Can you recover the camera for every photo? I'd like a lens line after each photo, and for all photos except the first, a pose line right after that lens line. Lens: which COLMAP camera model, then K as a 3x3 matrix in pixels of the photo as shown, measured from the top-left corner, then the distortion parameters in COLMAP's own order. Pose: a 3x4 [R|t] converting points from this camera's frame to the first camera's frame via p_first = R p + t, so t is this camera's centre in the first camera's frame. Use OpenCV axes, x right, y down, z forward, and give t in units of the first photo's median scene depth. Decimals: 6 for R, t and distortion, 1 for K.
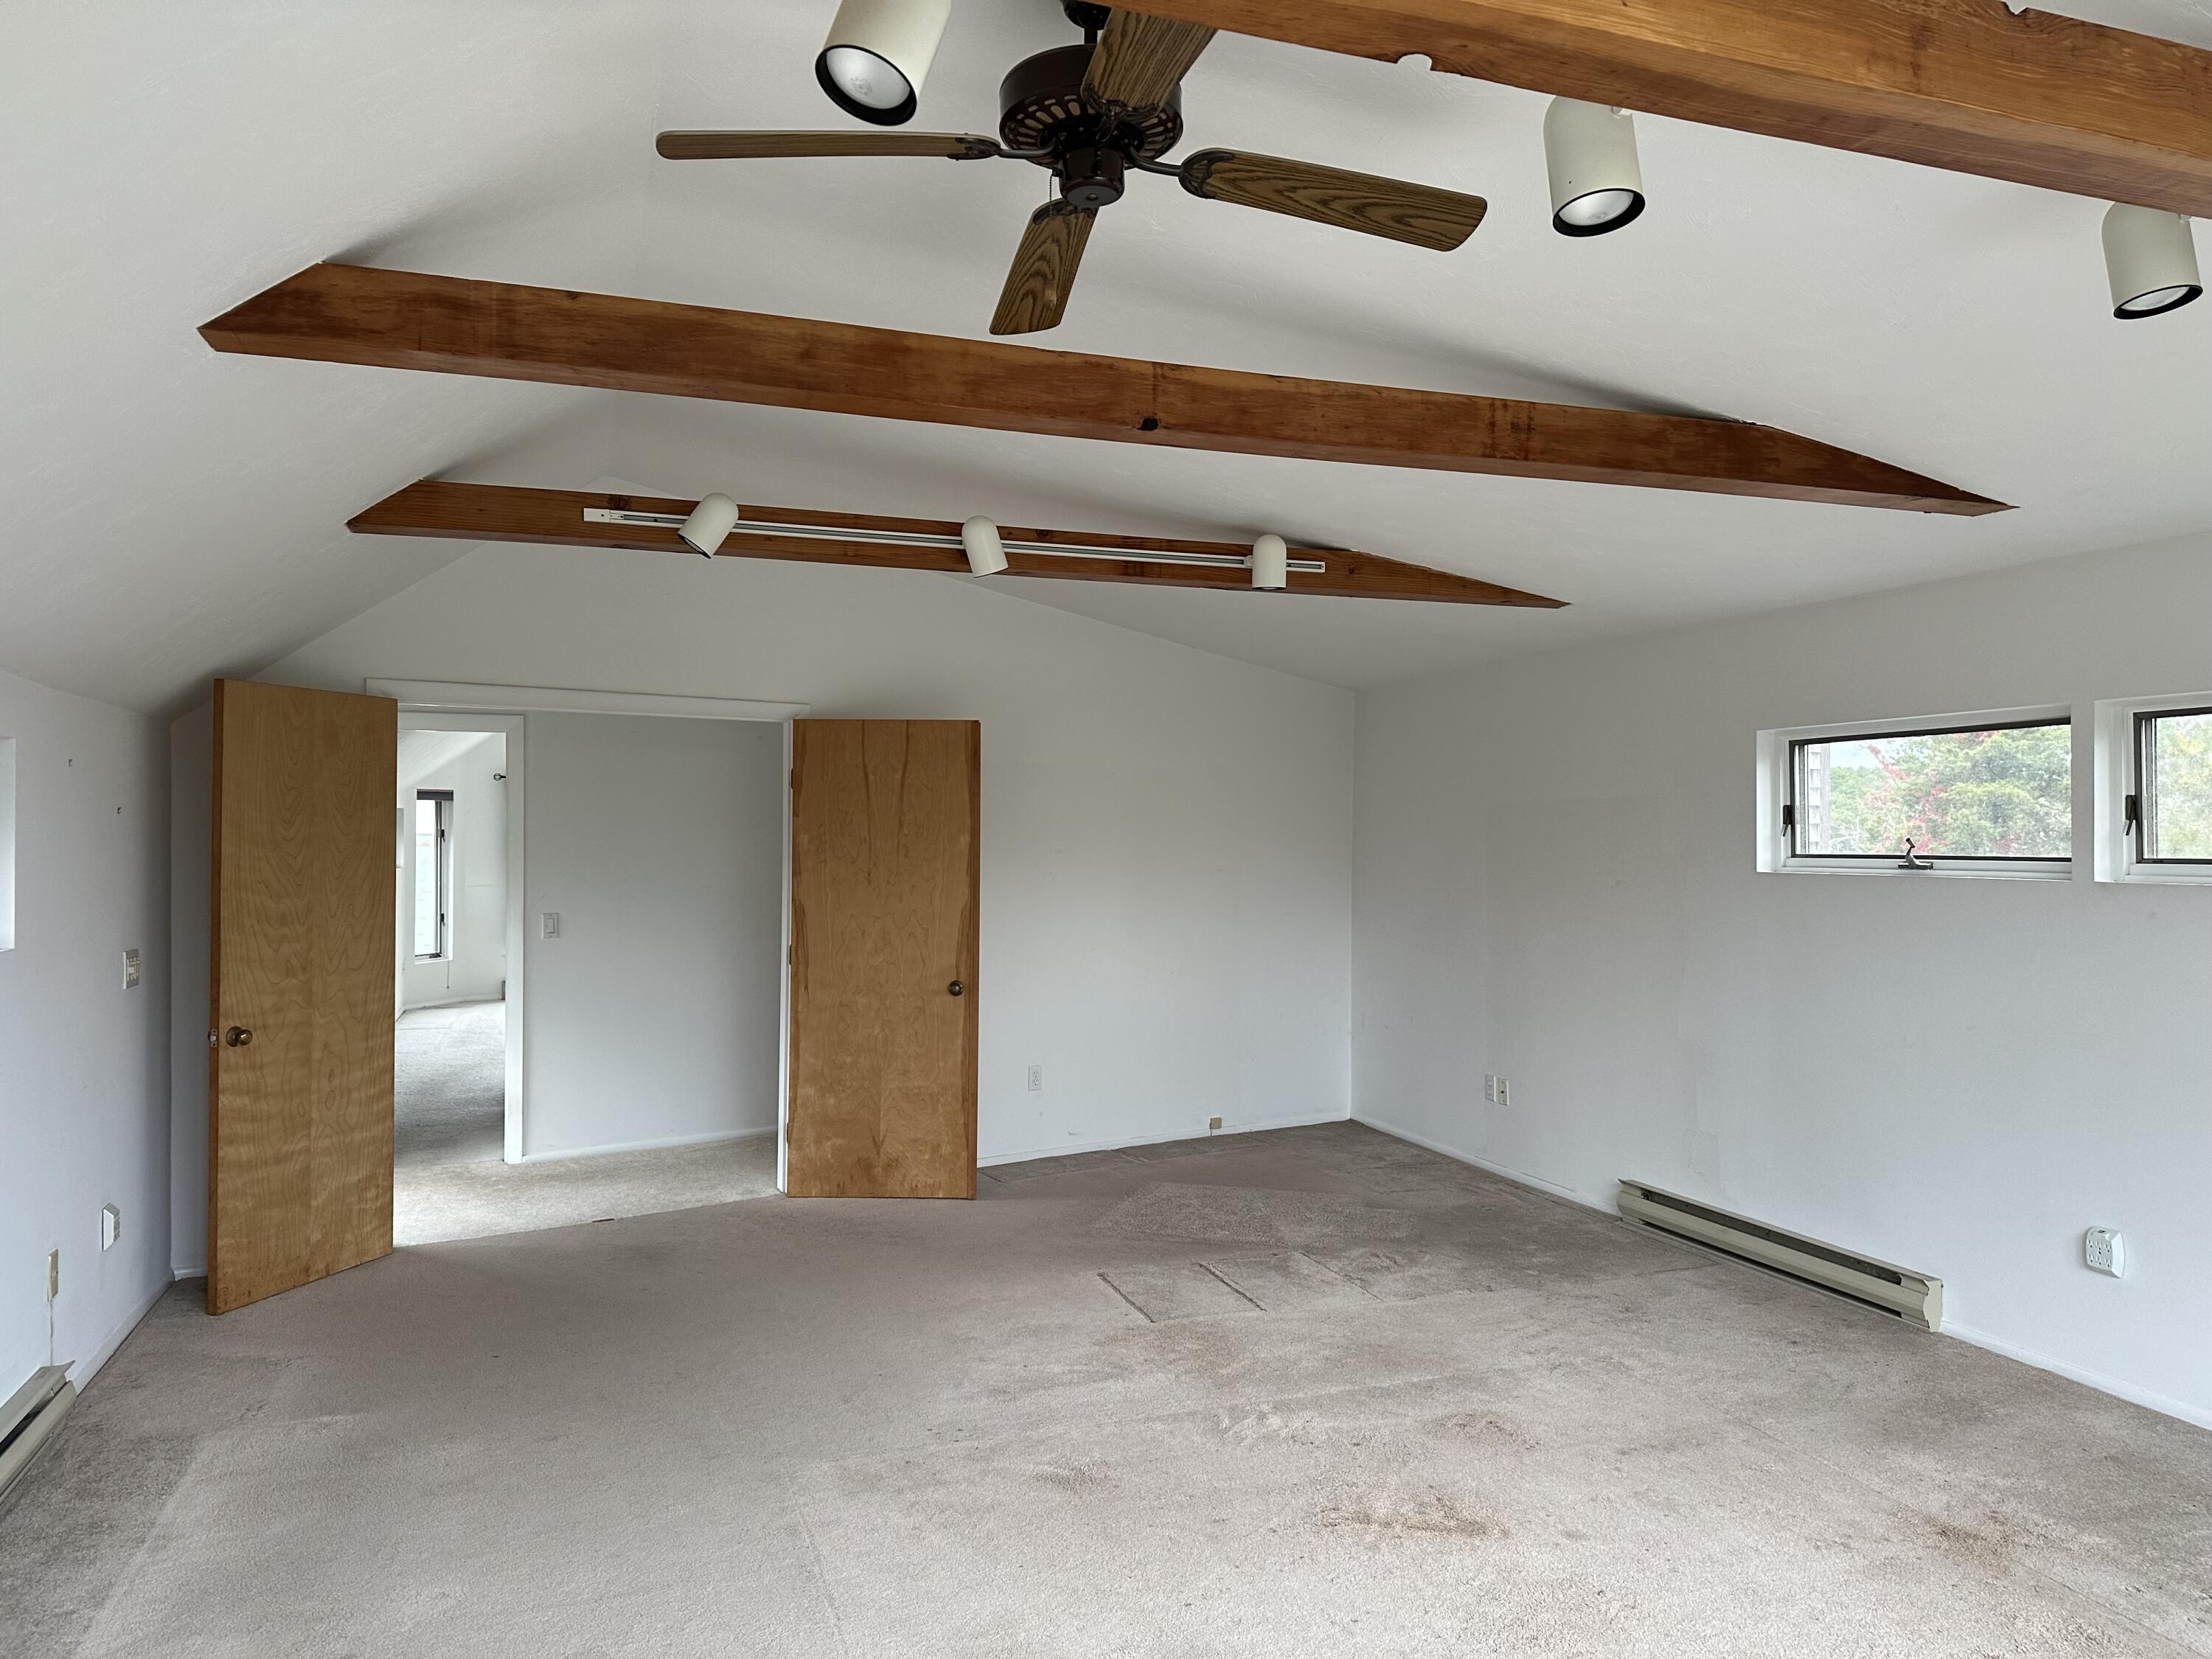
lens RADIAL K [[1516.8, 0, 1105.6], [0, 1516.8, 828.6], [0, 0, 1]] dist [0.015363, -0.041695]
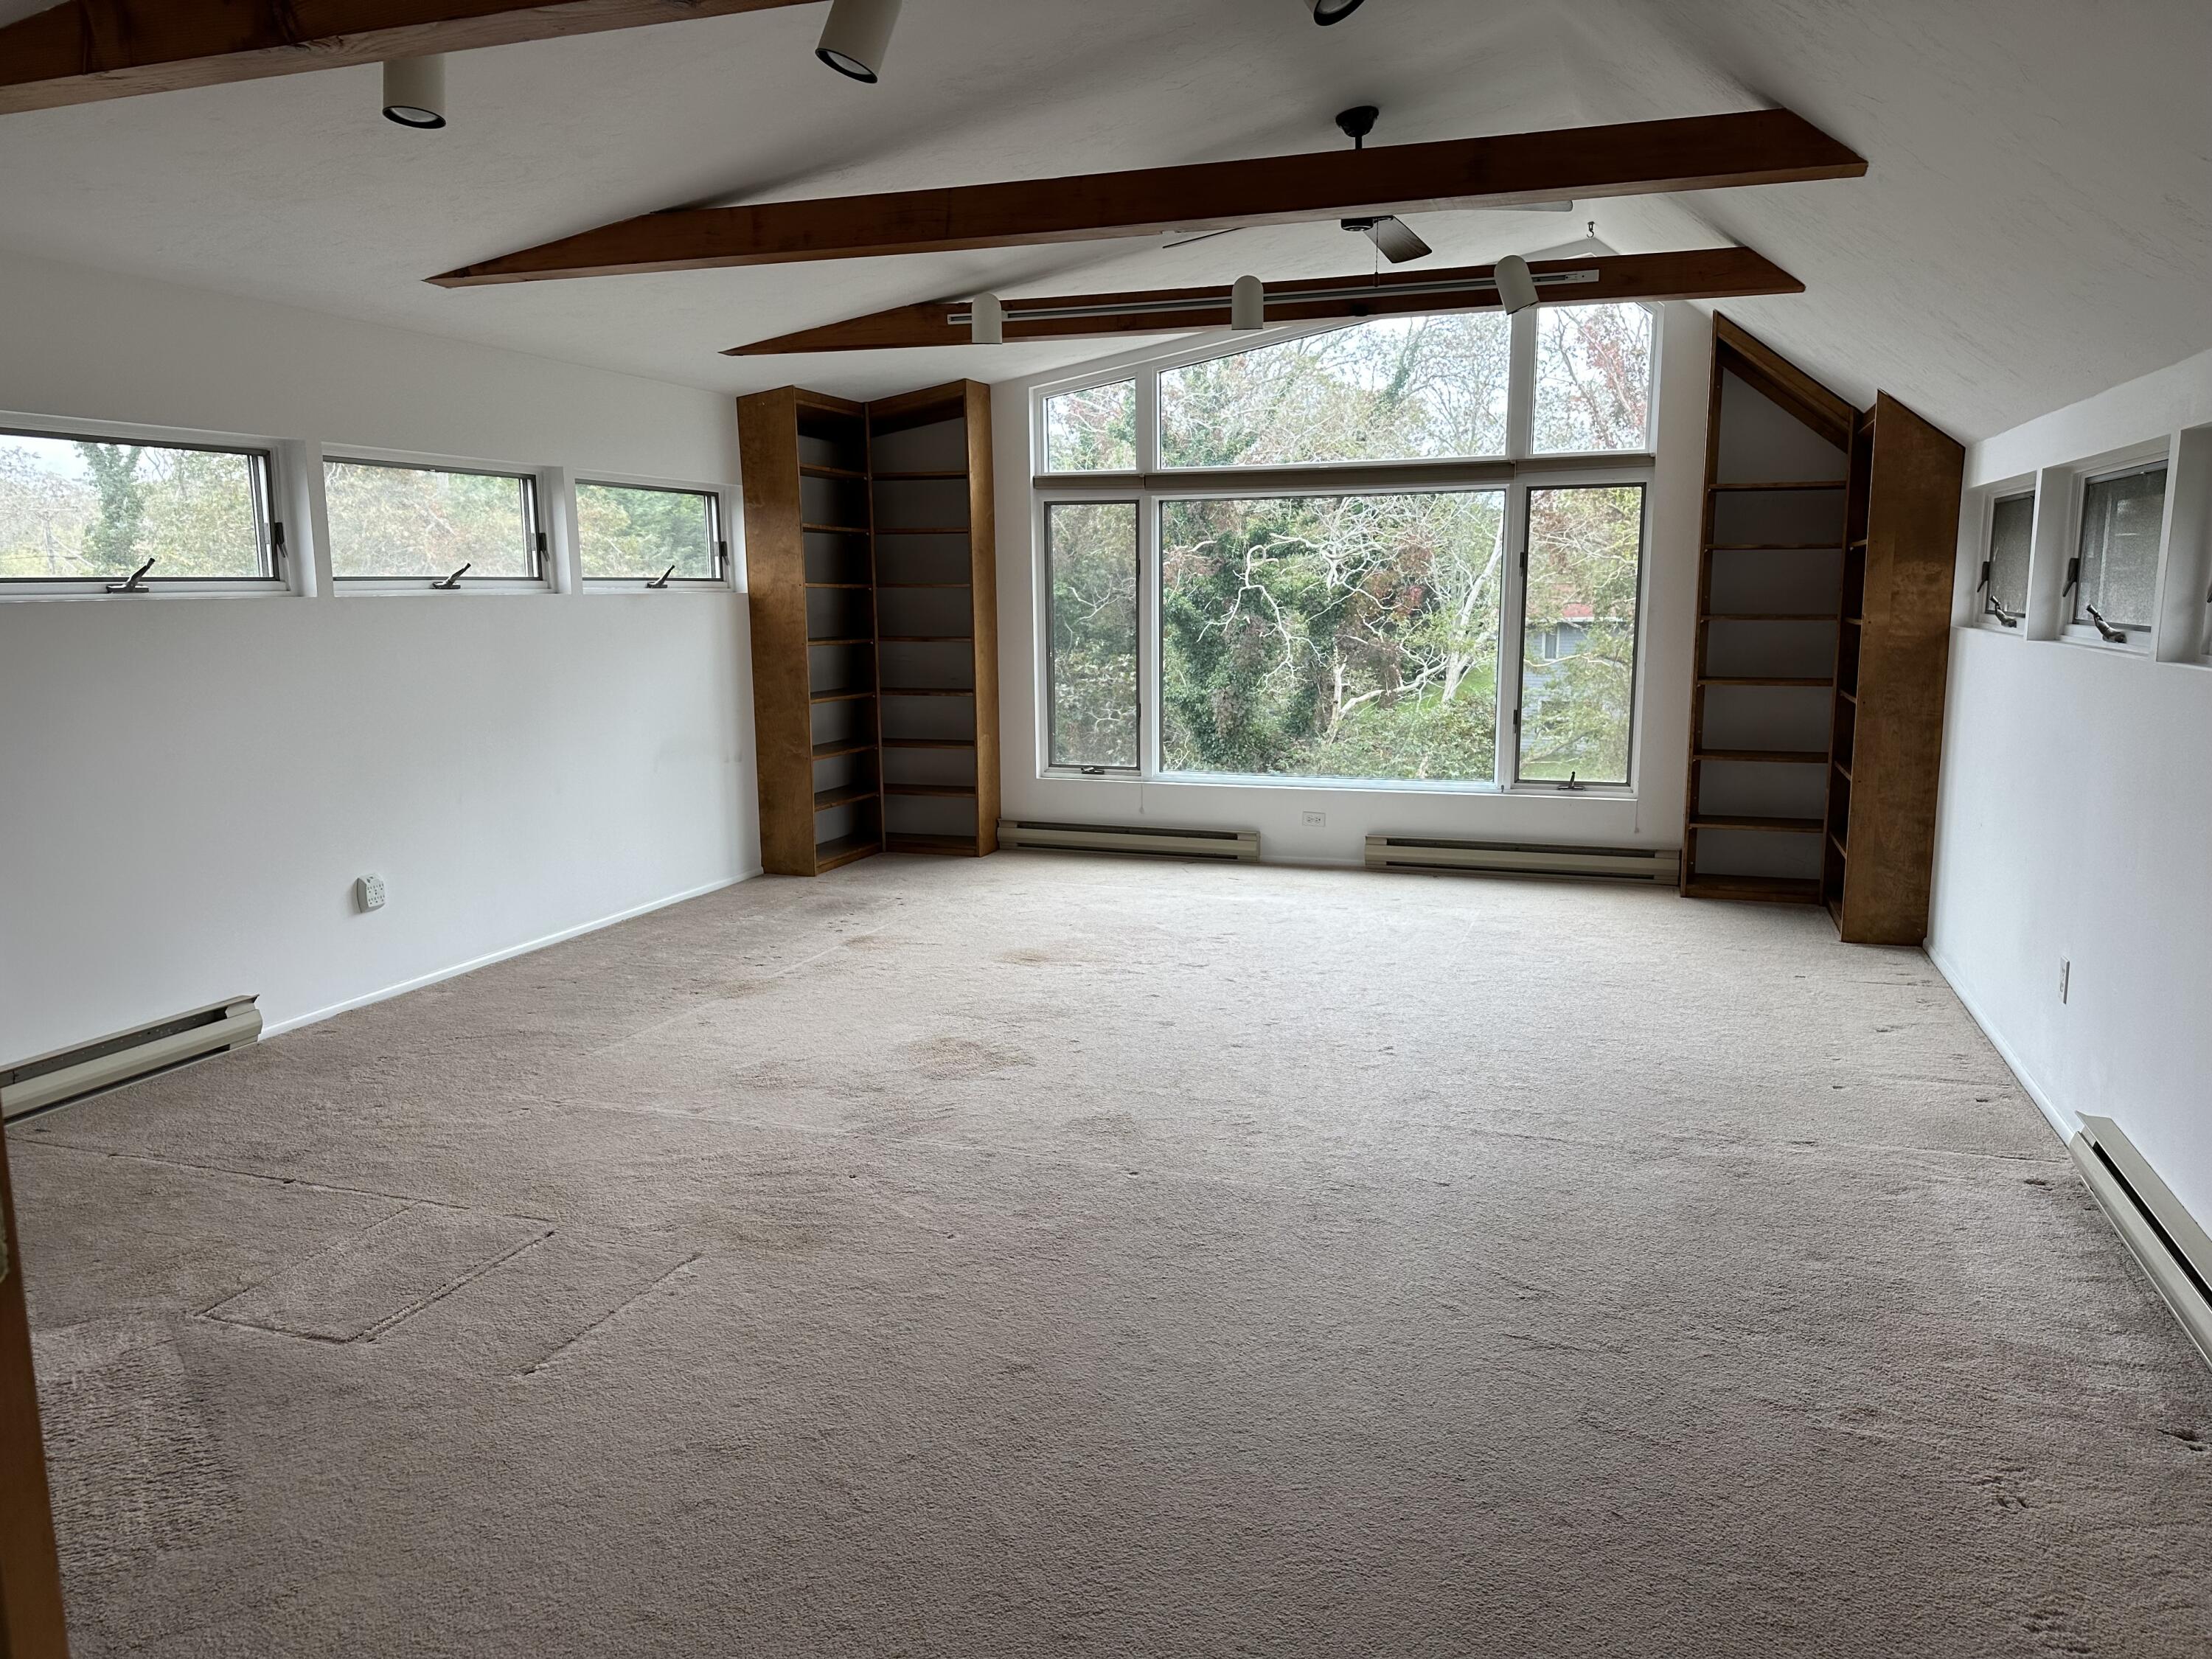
lens RADIAL K [[1516.8, 0, 1110.1], [0, 1516.8, 827.6], [0, 0, 1]] dist [0.015363, -0.041695]
pose [[-0.784071, -0.107075, 0.611365, -0.520767], [-0.009953, 0.987049, 0.160109, 0.014586], [-0.620591, 0.119452, -0.774983, 1.397634]]
